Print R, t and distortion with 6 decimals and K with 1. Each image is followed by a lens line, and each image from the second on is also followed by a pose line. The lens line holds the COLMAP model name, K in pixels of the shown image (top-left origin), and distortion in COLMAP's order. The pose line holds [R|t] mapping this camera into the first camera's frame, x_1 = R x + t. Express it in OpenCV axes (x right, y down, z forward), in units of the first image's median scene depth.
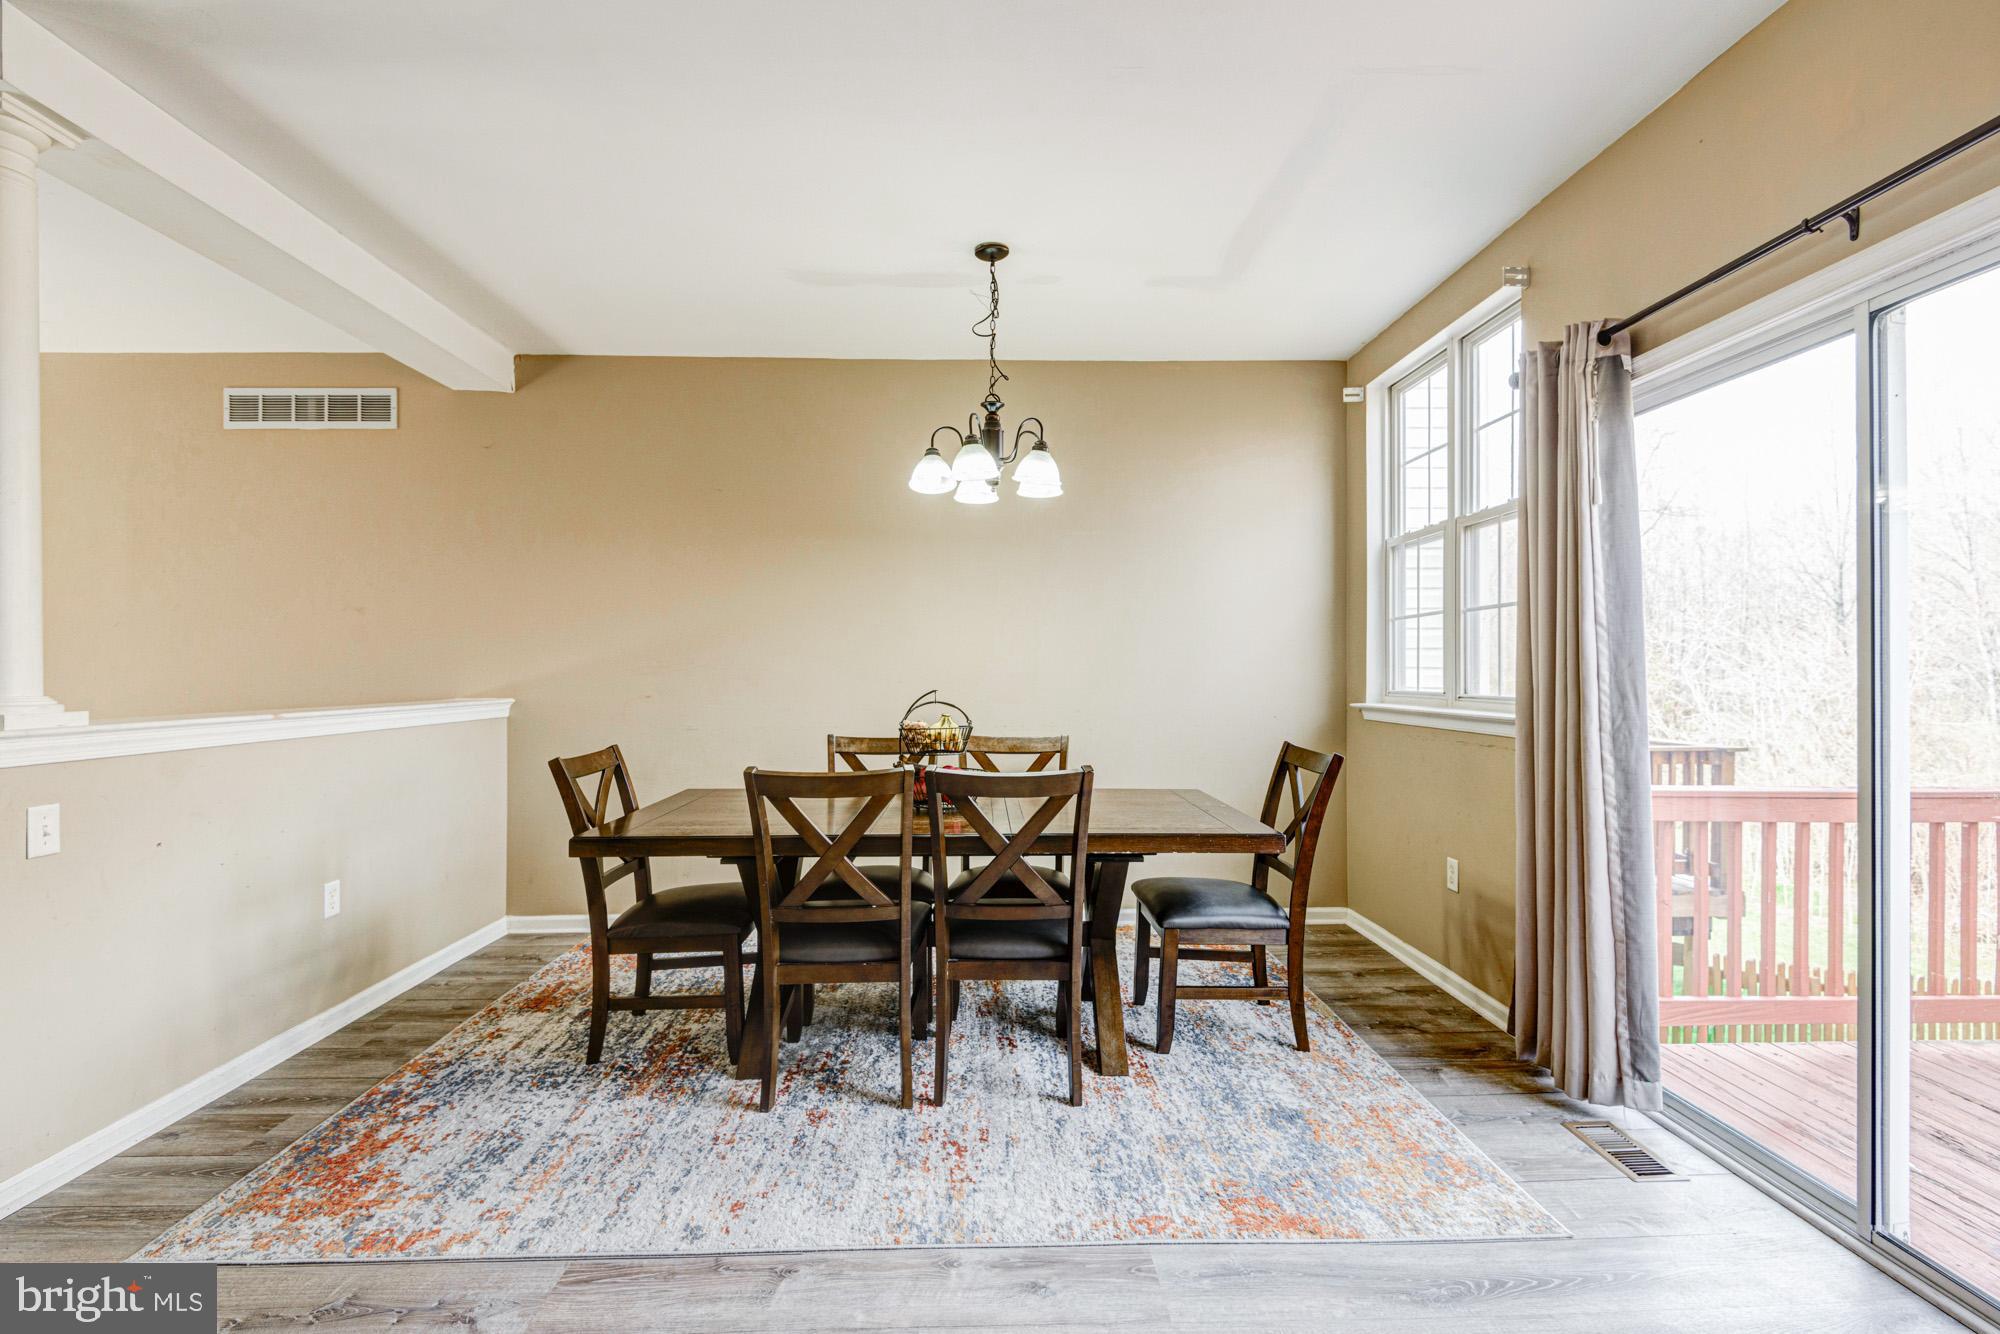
lens RADIAL K [[909.2, 0, 1001.4], [0, 909.2, 670.8], [0, 0, 1]] dist [0.040128, -0.026455]
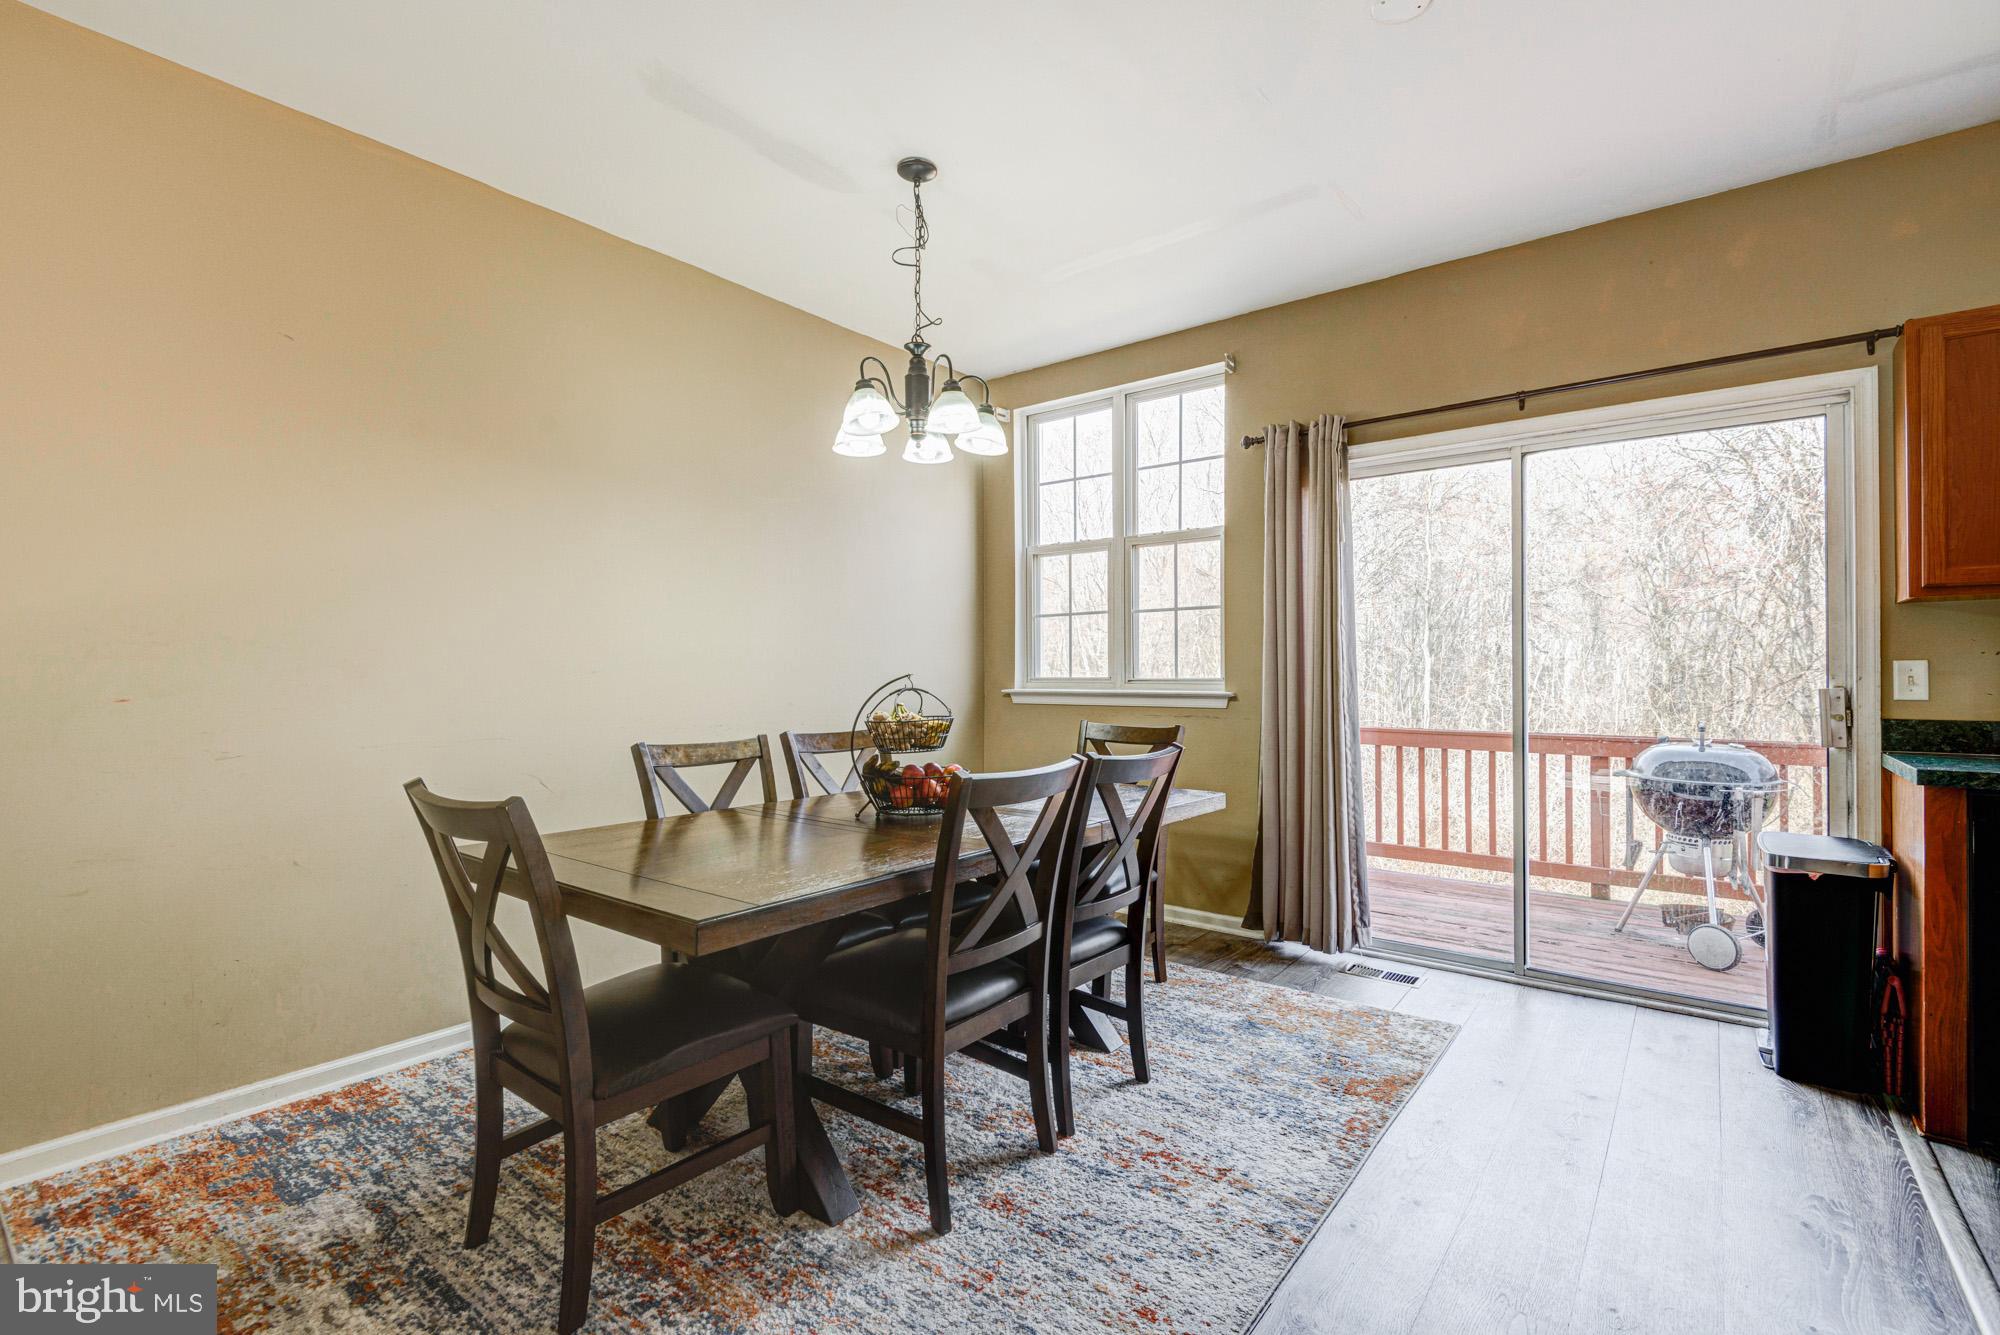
lens RADIAL K [[909.2, 0, 1001.4], [0, 909.2, 671.3], [0, 0, 1]] dist [0.040128, -0.026455]
pose [[0.635249, -0.000906, 0.772307, -0.695576], [0.001955, 0.999998, -0.000435, 0.020412], [-0.772305, 0.001786, 0.635249, 0.420032]]
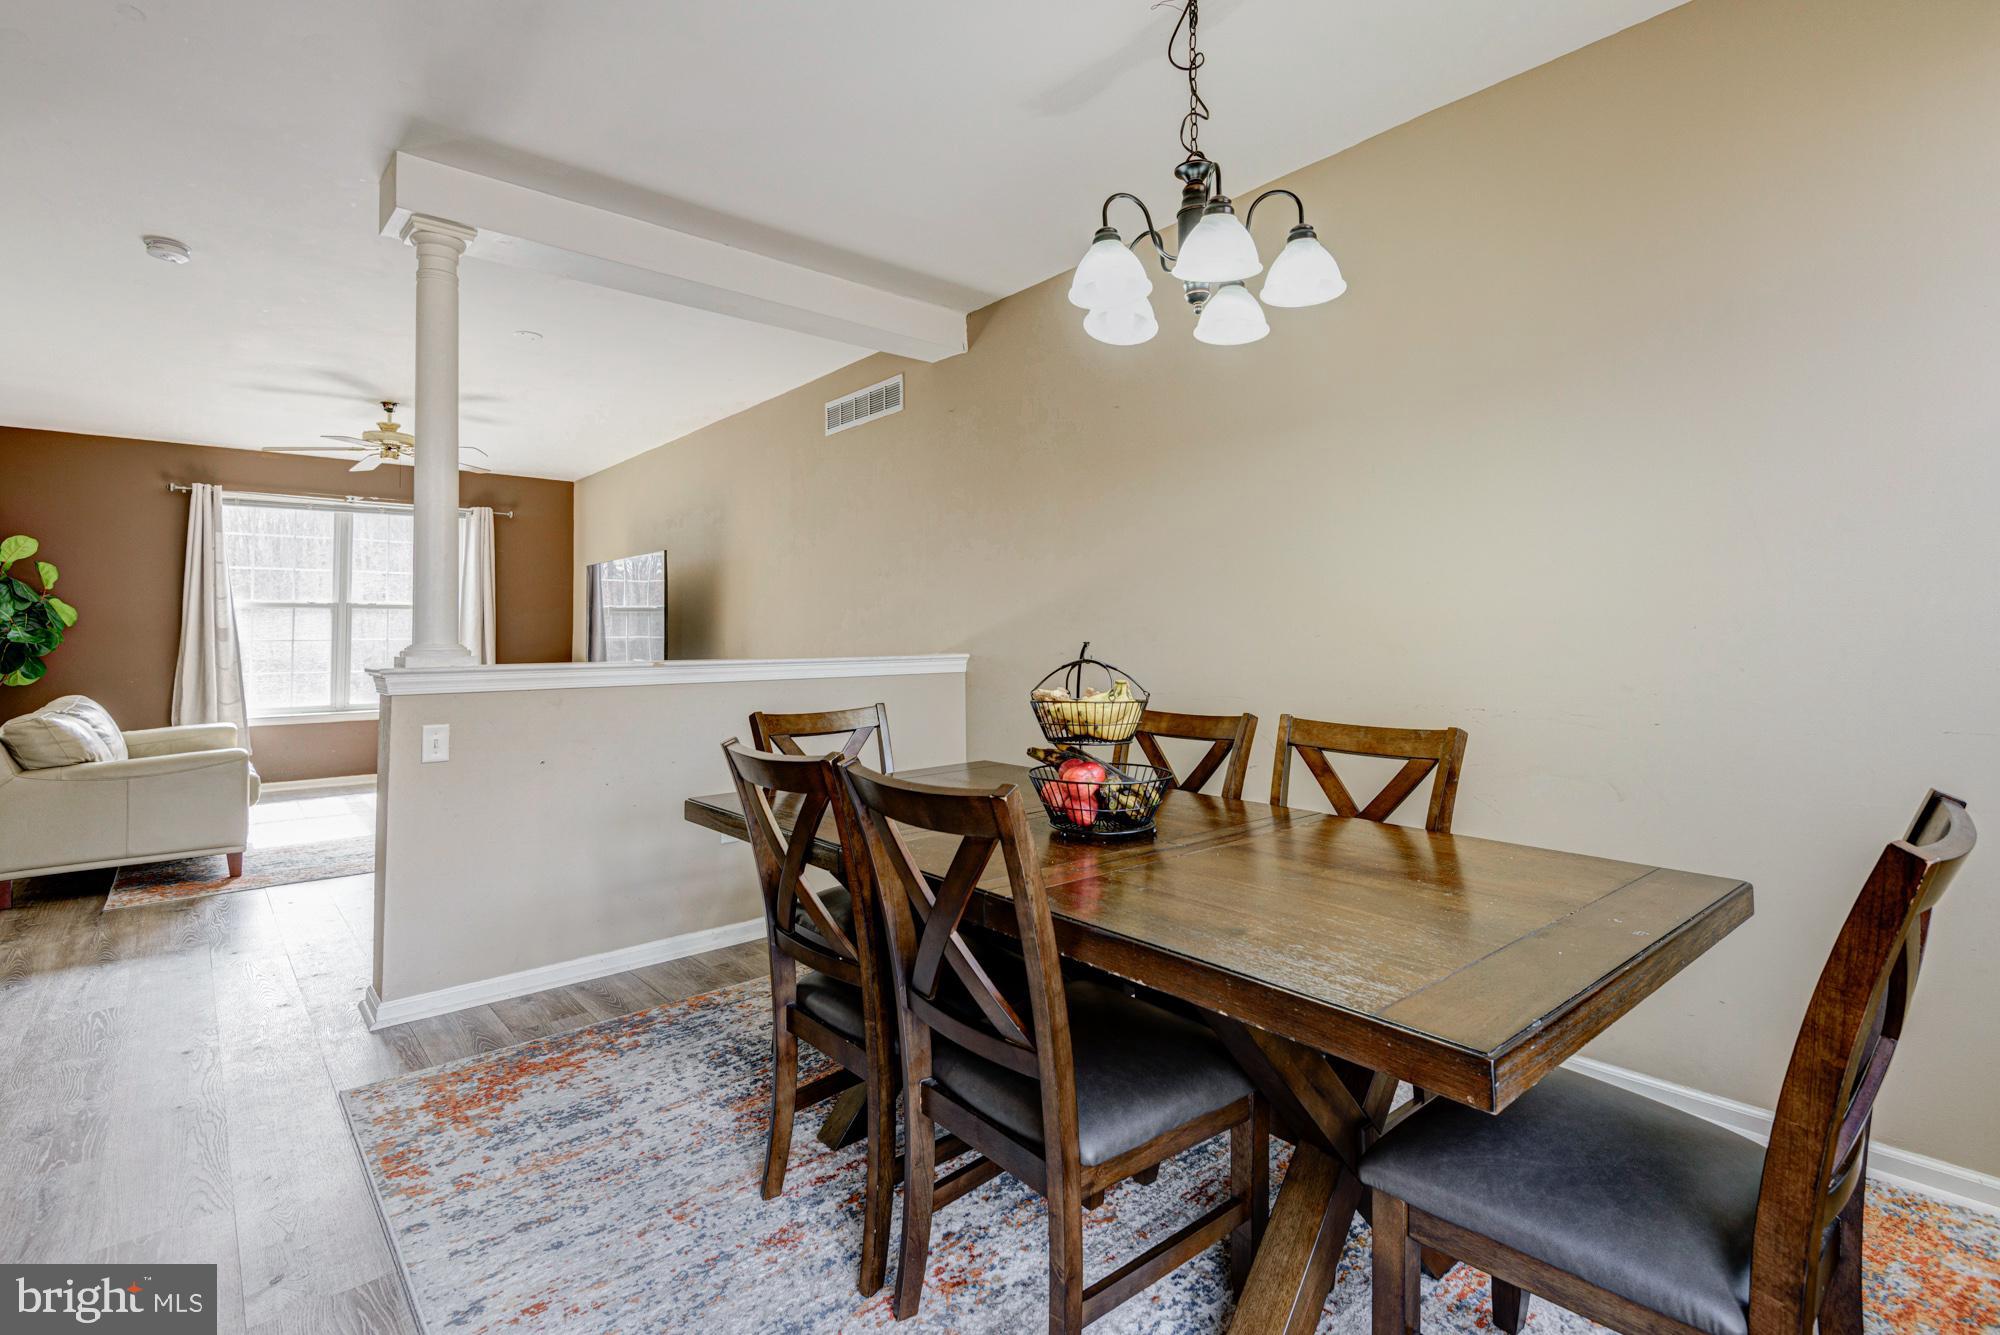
lens RADIAL K [[935.7, 0, 1014.6], [0, 935.7, 600.9], [0, 0, 1]] dist [0.010087, -0.001101]
pose [[0.634386, -0.037263, -0.772118, 0.419220], [0.009847, 0.999146, -0.040129, 0.019687], [0.772954, 0.017854, 0.634211, 0.566960]]
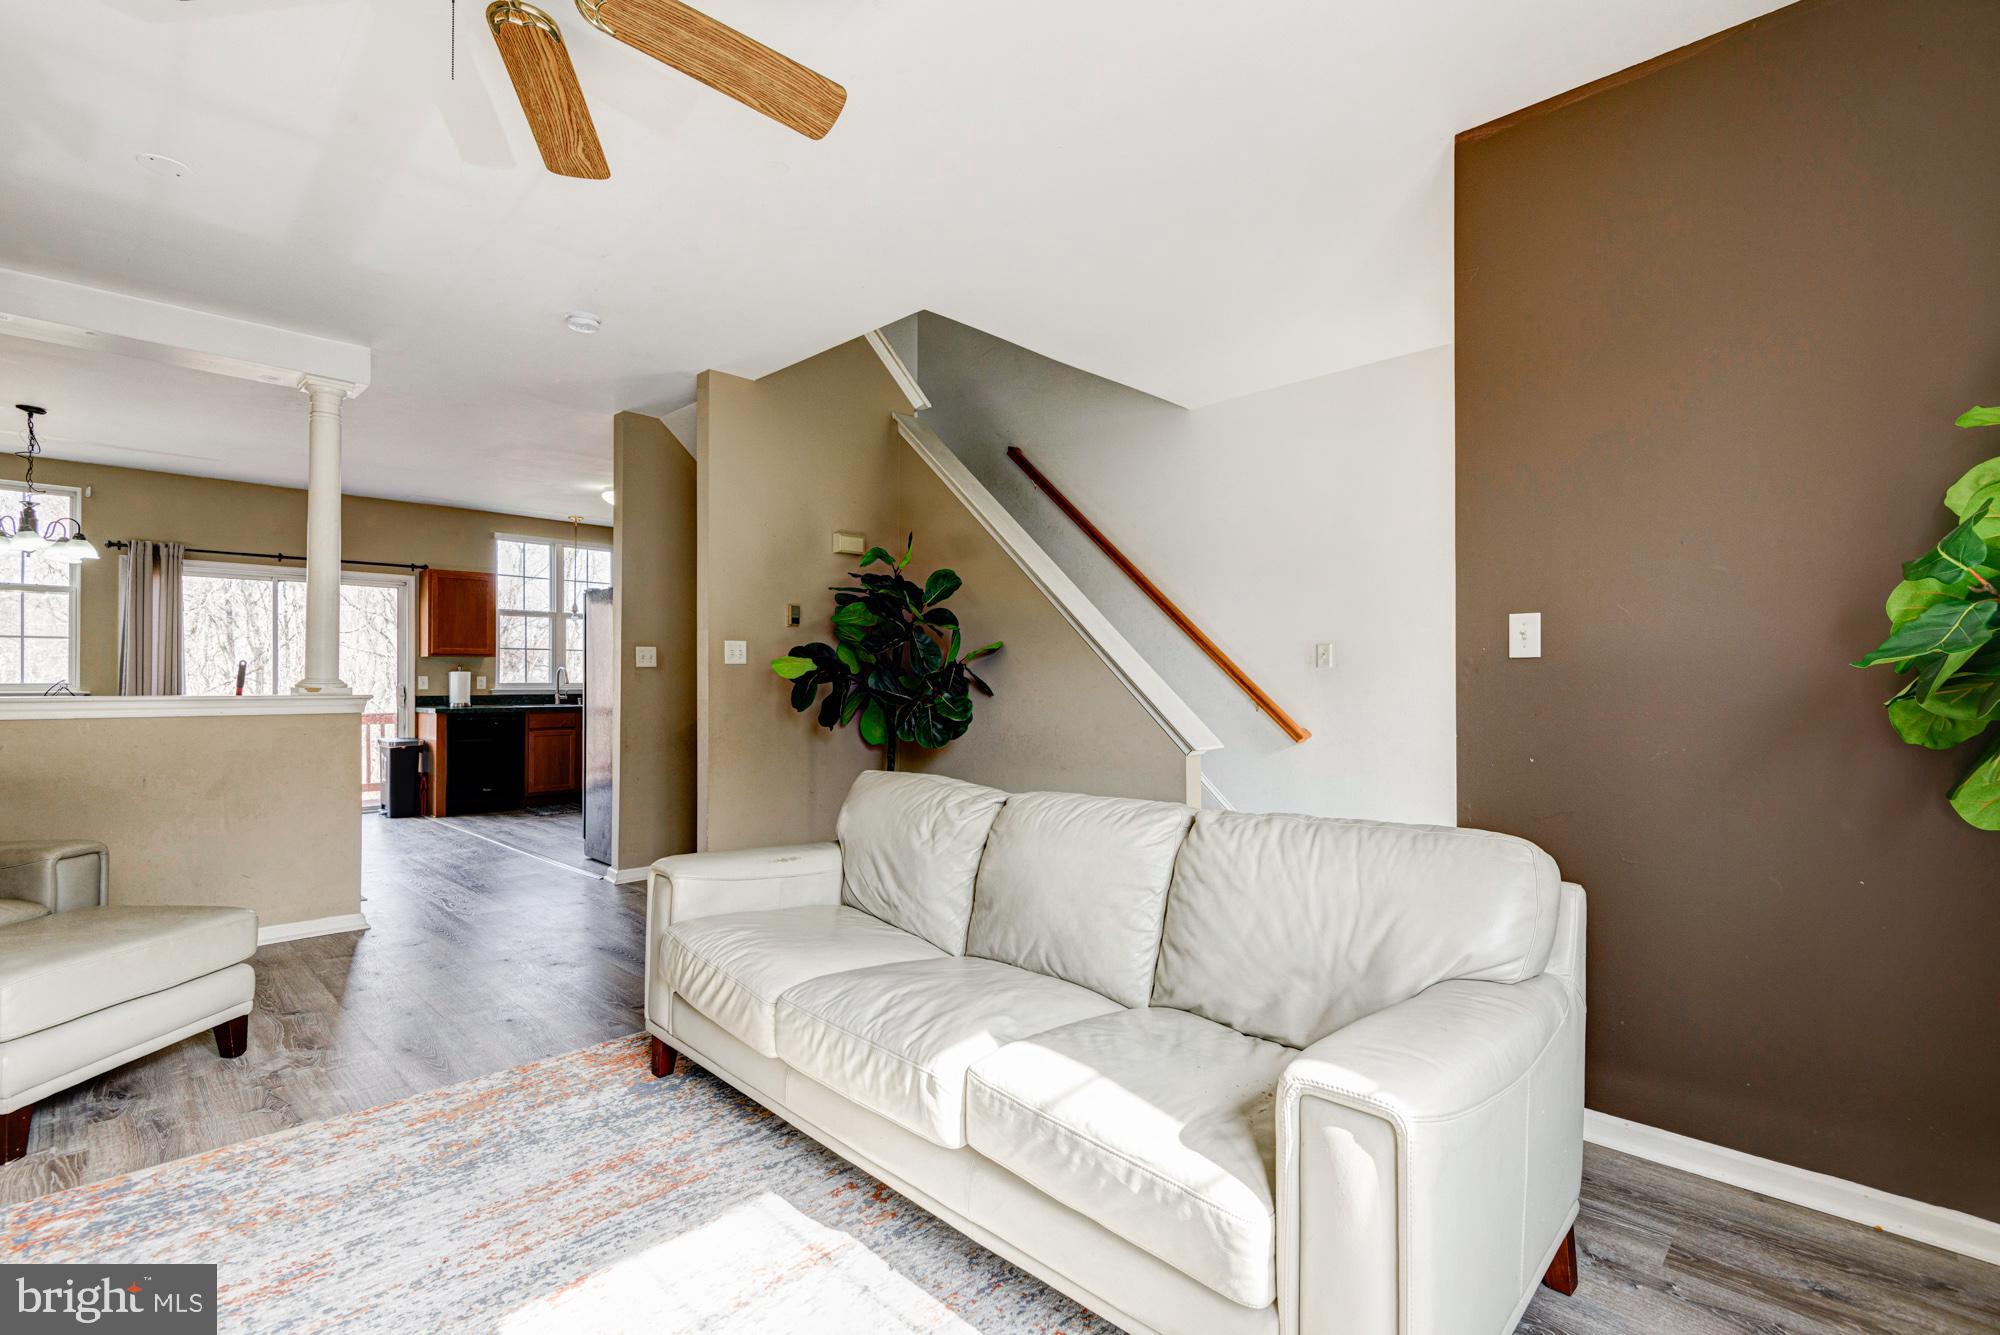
lens RADIAL K [[900.9, 0, 995.0], [0, 900.9, 683.2], [0, 0, 1]] dist [-0.018412, -0.000032]
pose [[-0.699806, -0.004460, 0.714319, -2.501897], [-0.002479, 0.999990, 0.003816, 0.017248], [-0.714328, 0.000900, -0.699810, 0.948060]]
